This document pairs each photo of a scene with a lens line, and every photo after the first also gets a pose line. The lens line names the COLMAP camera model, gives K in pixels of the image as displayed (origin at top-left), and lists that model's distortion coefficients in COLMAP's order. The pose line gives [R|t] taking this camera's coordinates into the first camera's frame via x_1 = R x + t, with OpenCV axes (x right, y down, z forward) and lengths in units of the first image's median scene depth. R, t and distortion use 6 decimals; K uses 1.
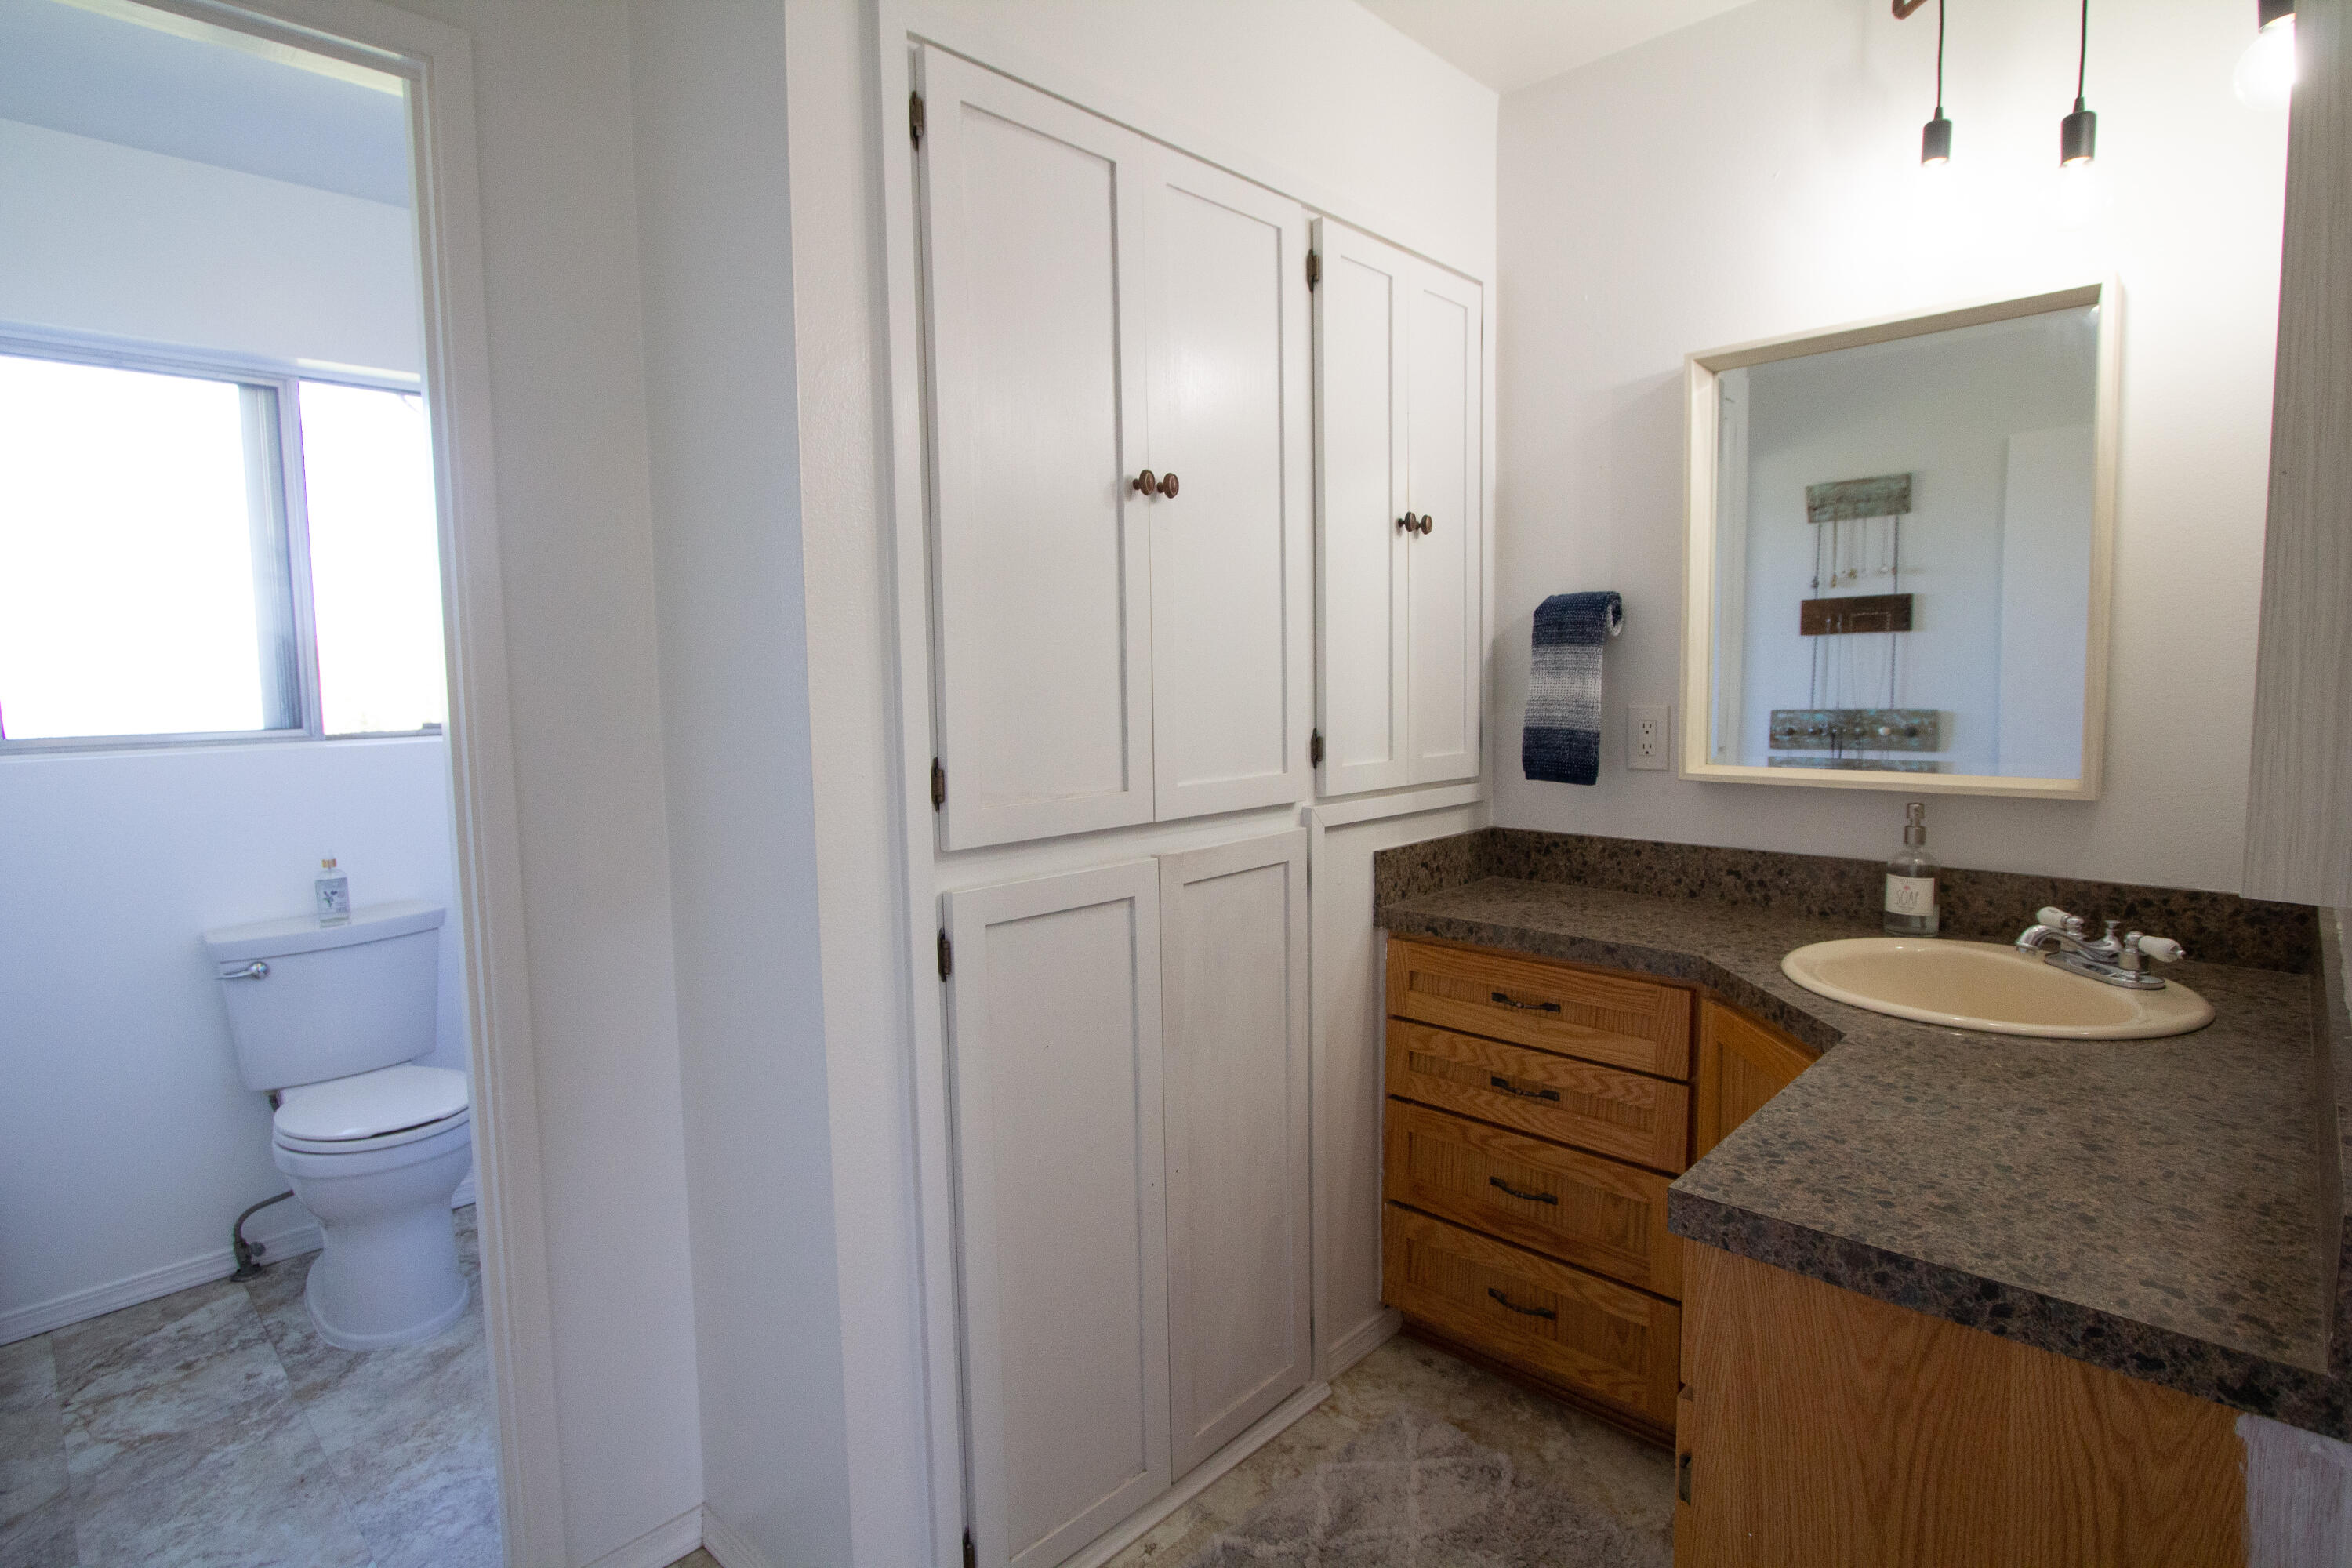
lens RADIAL K [[1204.5, 0, 1173.3], [0, 1204.5, 778.7], [0, 0, 1]] dist [-0.012315, 0.001910]
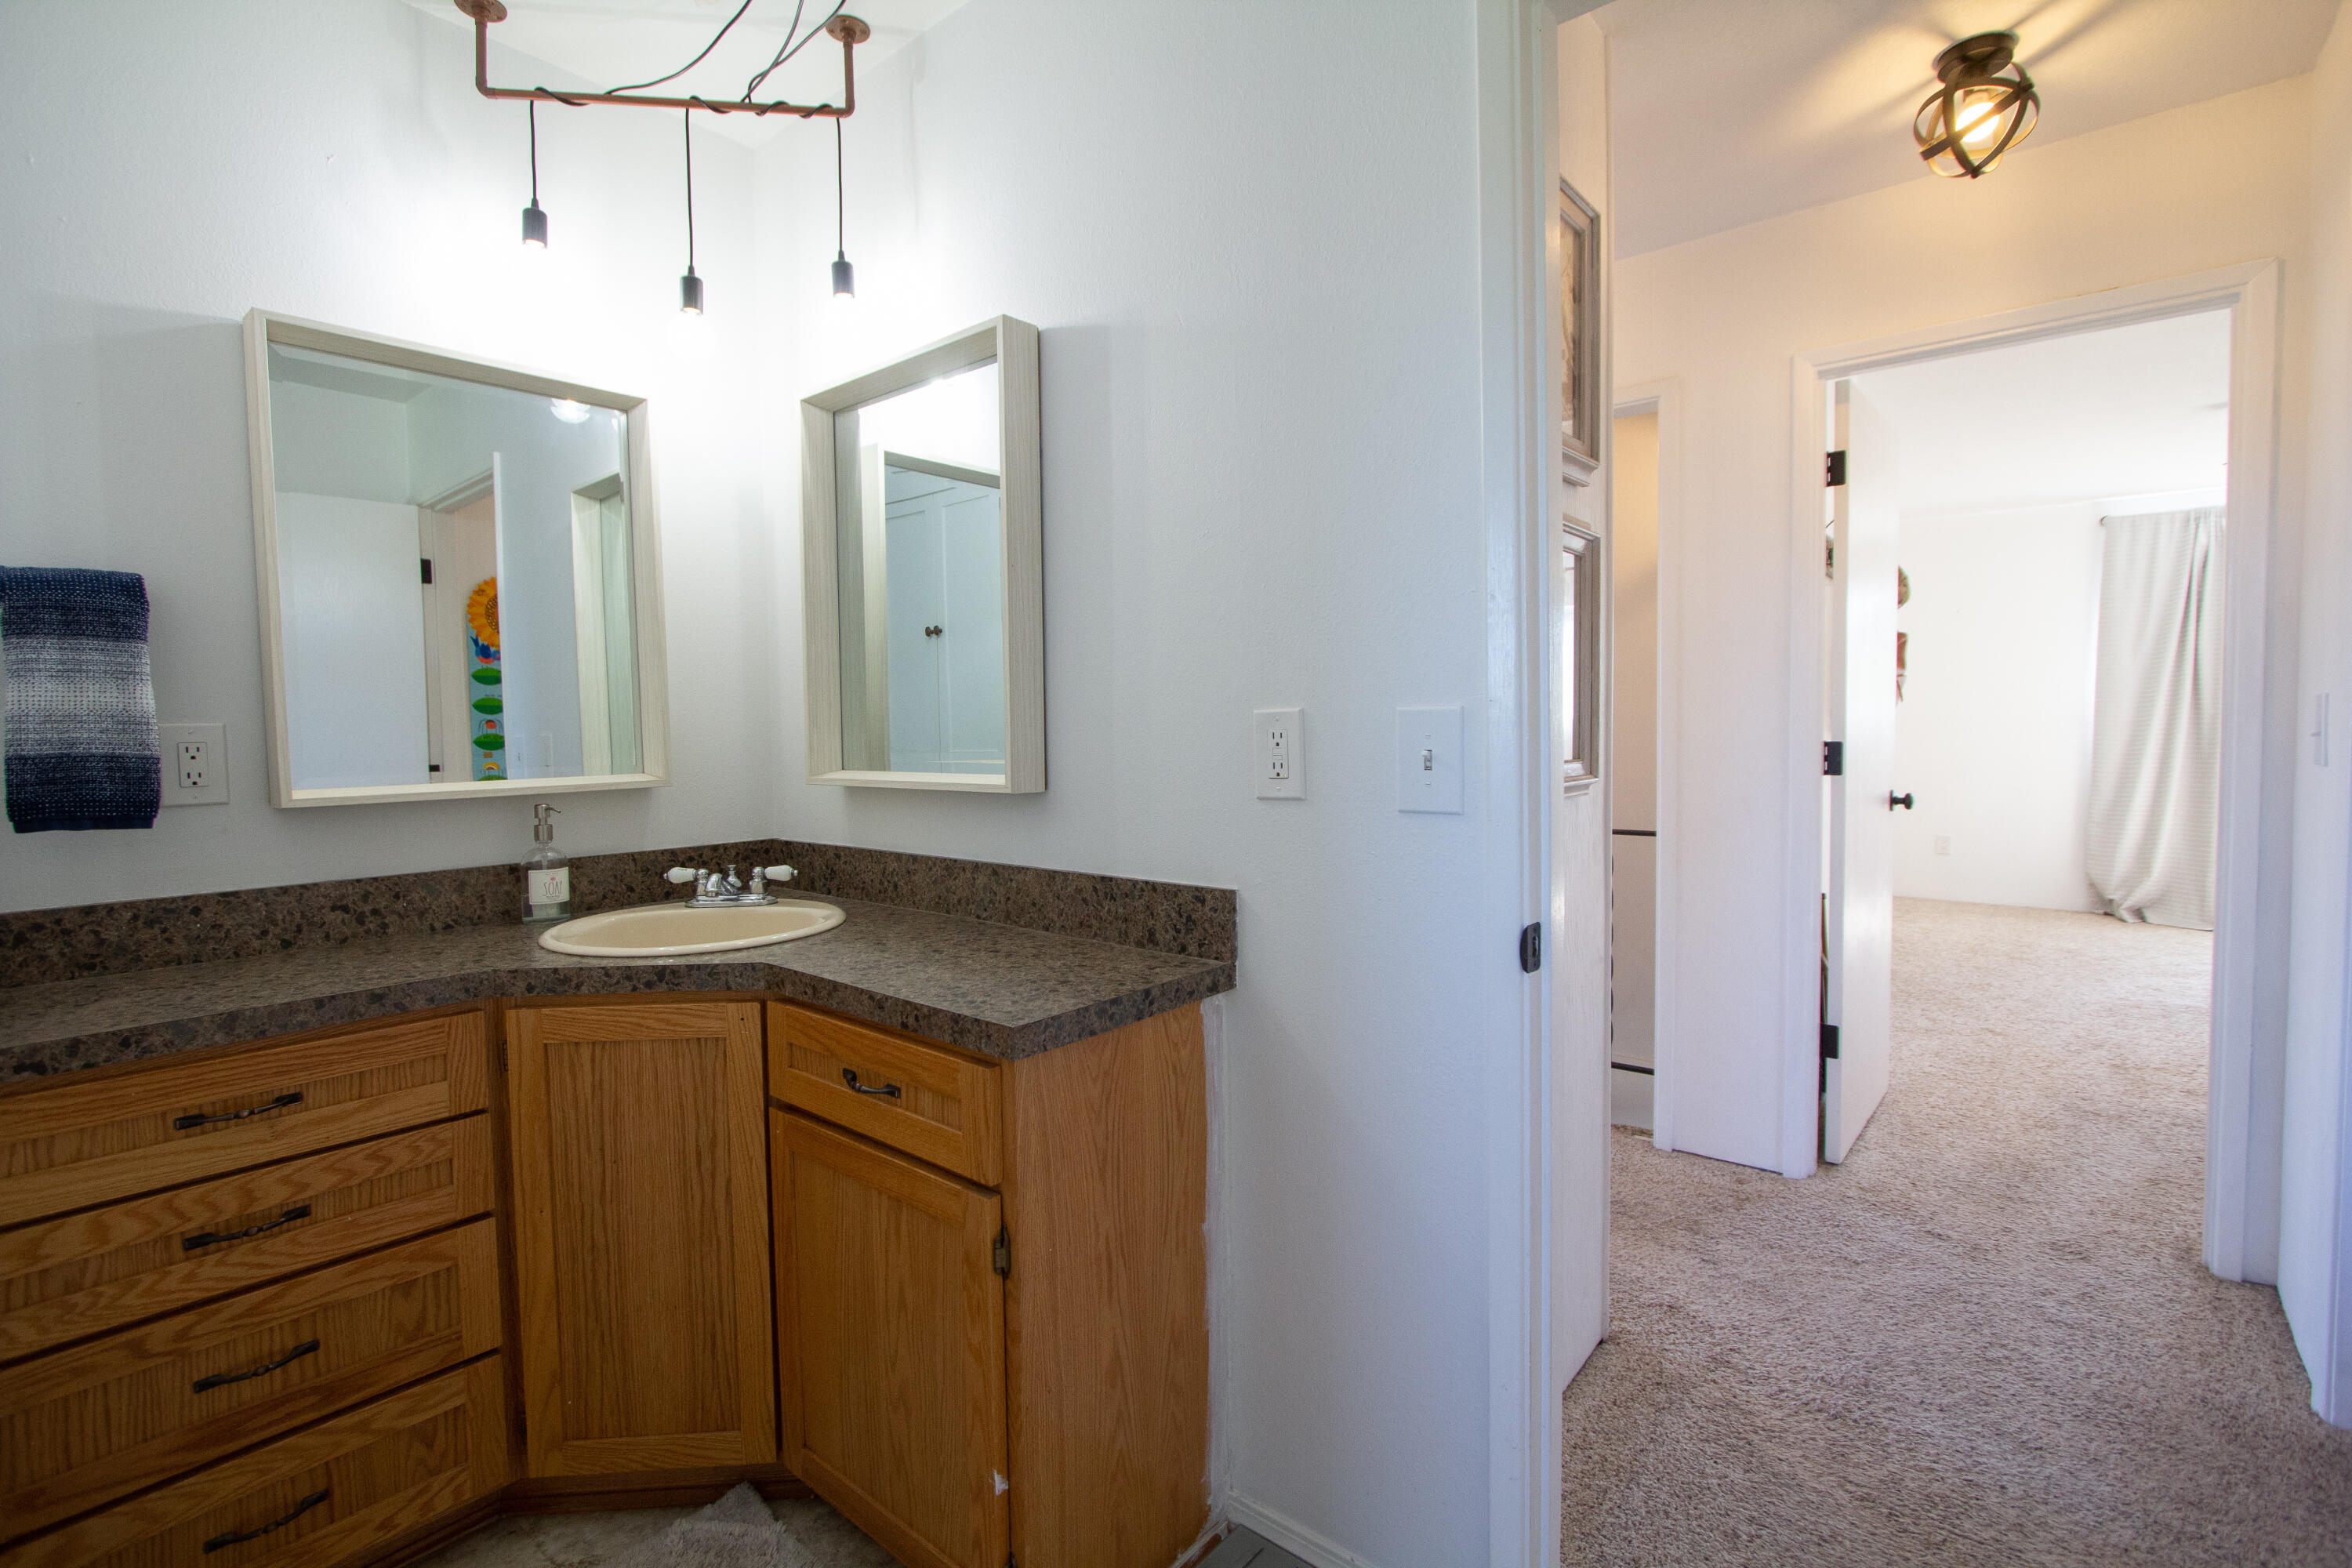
lens RADIAL K [[1081.2, 0, 1189.4], [0, 1081.2, 779.0], [0, 0, 1]] dist [-0.015679, 0.001690]
pose [[-0.090792, -0.033344, 0.995312, -0.423501], [0.109474, 0.993048, 0.043255, 0.019468], [-0.989834, 0.112888, -0.086510, 0.472332]]
